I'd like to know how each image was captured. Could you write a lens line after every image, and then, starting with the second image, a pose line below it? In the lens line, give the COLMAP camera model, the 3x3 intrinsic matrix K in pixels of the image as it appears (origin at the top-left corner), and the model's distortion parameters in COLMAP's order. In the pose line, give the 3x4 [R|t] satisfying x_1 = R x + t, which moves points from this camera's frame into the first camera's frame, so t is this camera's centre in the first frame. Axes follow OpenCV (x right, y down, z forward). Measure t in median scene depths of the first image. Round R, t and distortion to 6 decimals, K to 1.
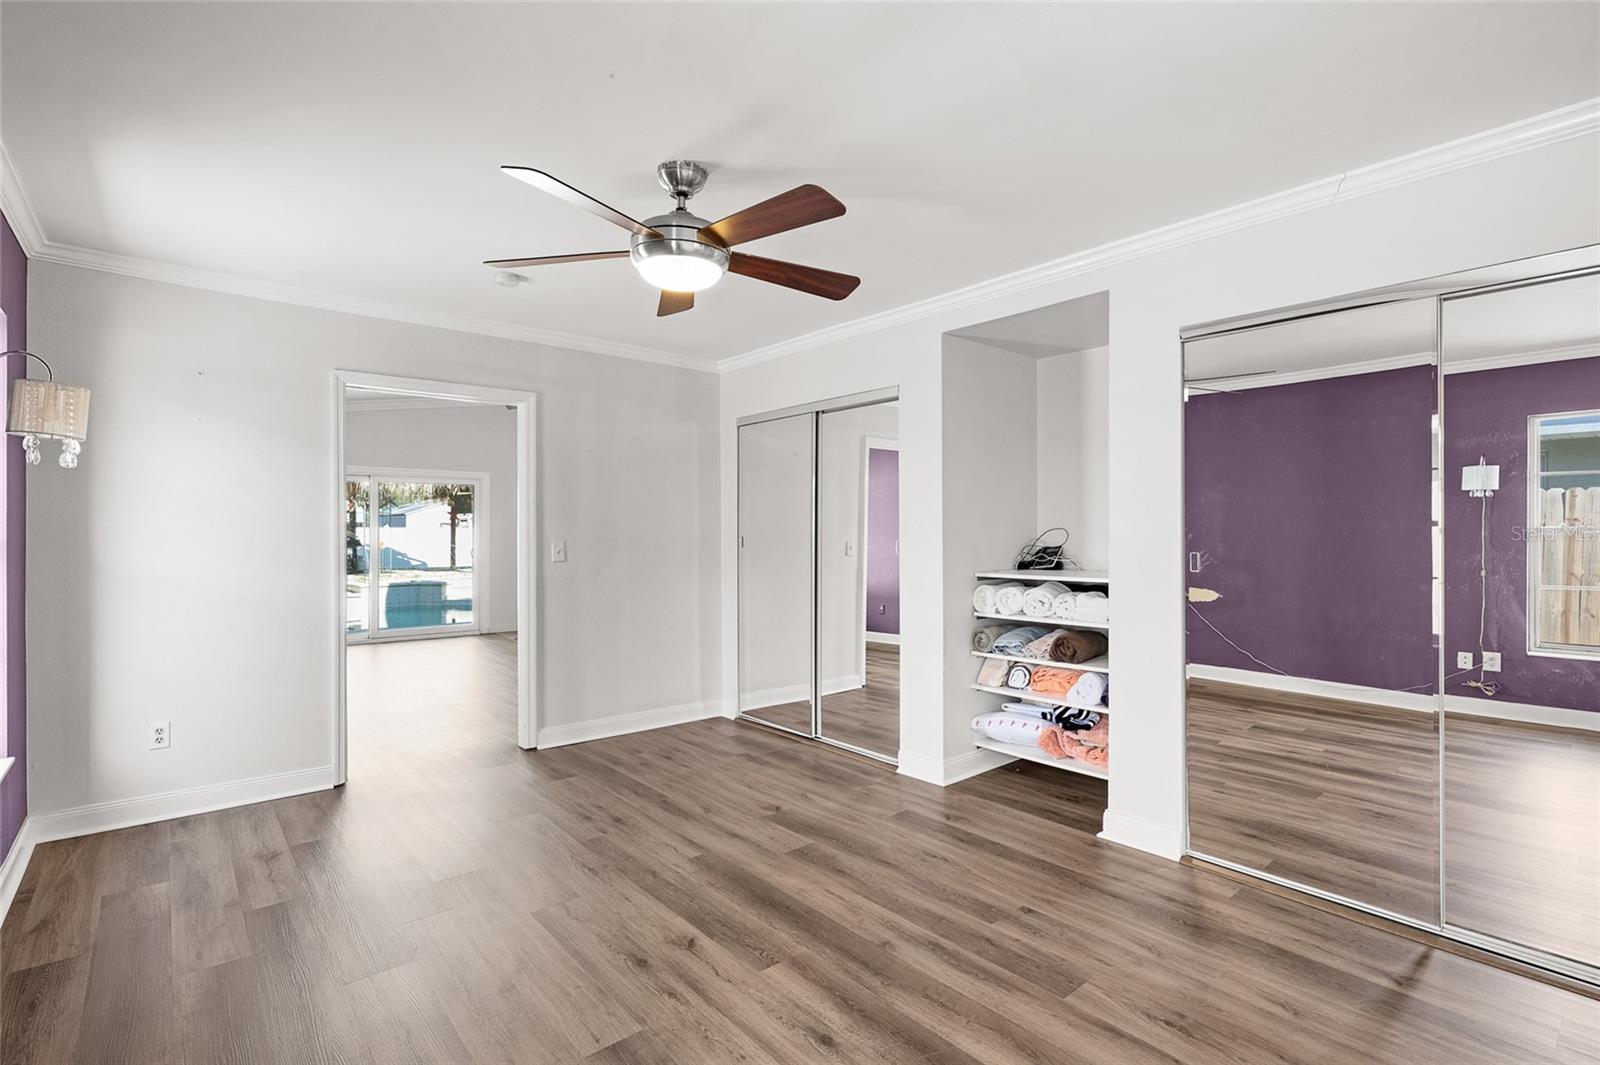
lens RADIAL K [[759.7, 0, 804.5], [0, 759.7, 532.3], [0, 0, 1]] dist [-0.005932, -0.000355]
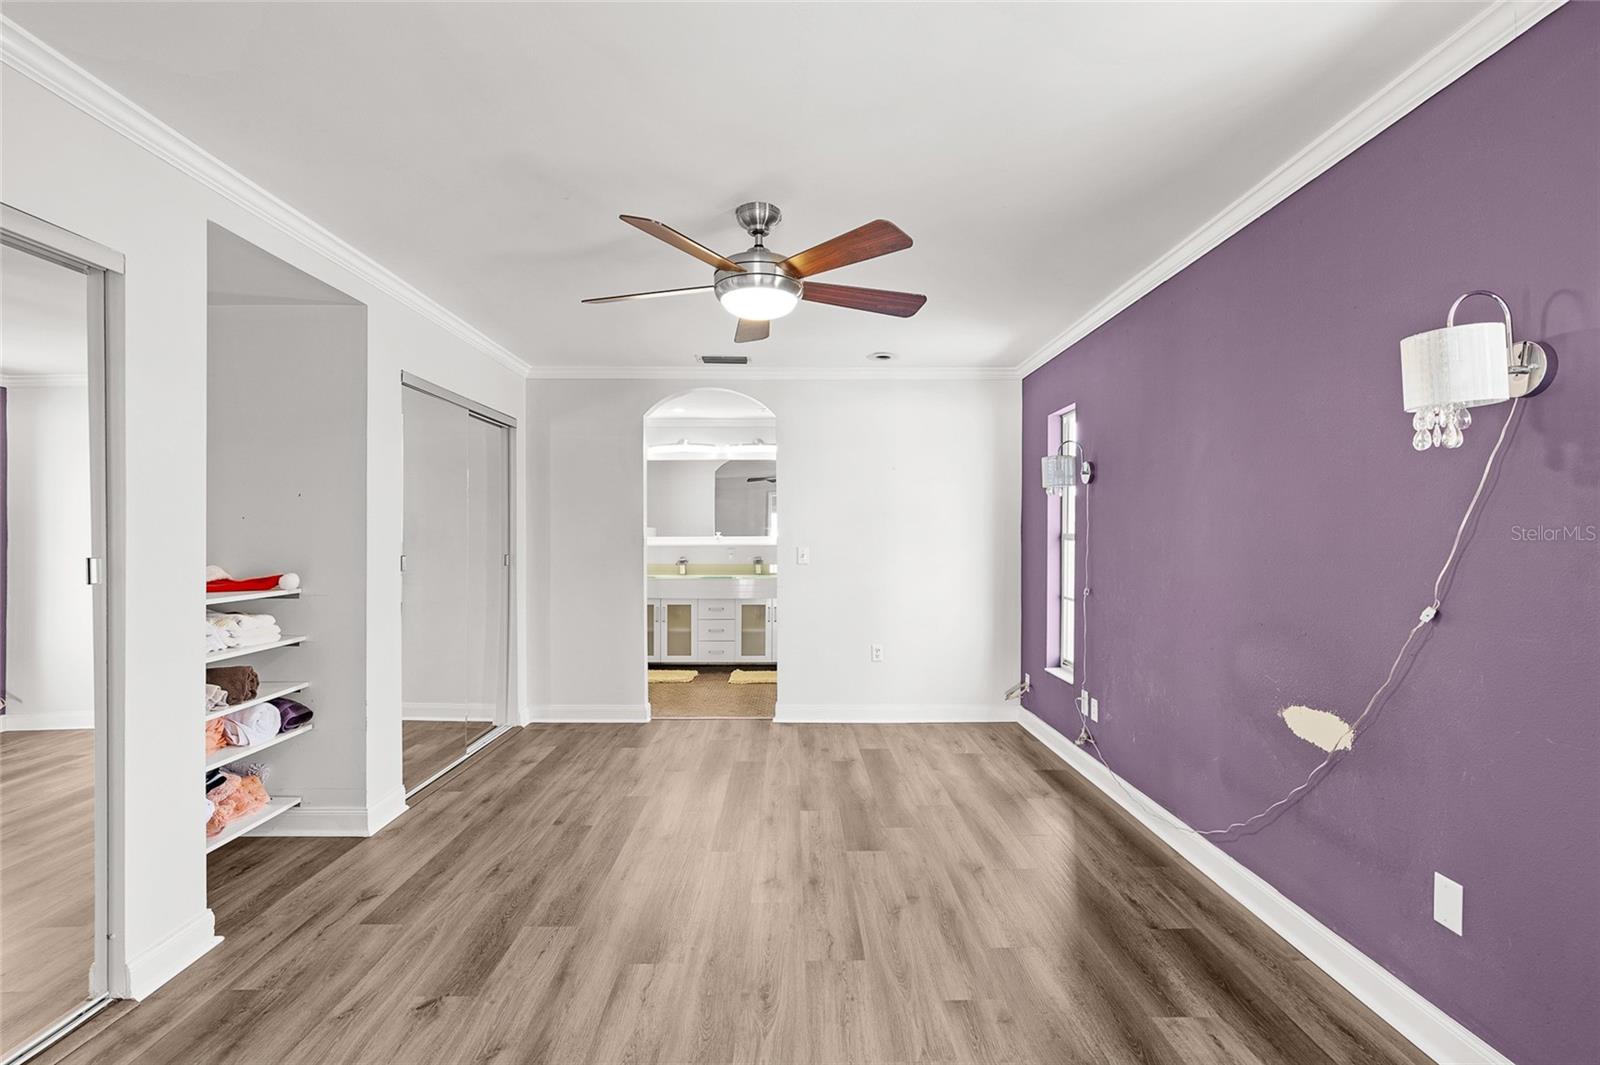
lens RADIAL K [[759.7, 0, 801.5], [0, 759.7, 537.0], [0, 0, 1]] dist [-0.005932, -0.000355]
pose [[-0.773053, 0.001791, 0.634338, -0.717924], [0.001384, 0.999998, -0.001137, -0.001643], [-0.634339, -0.000002, -0.773055, 1.428740]]
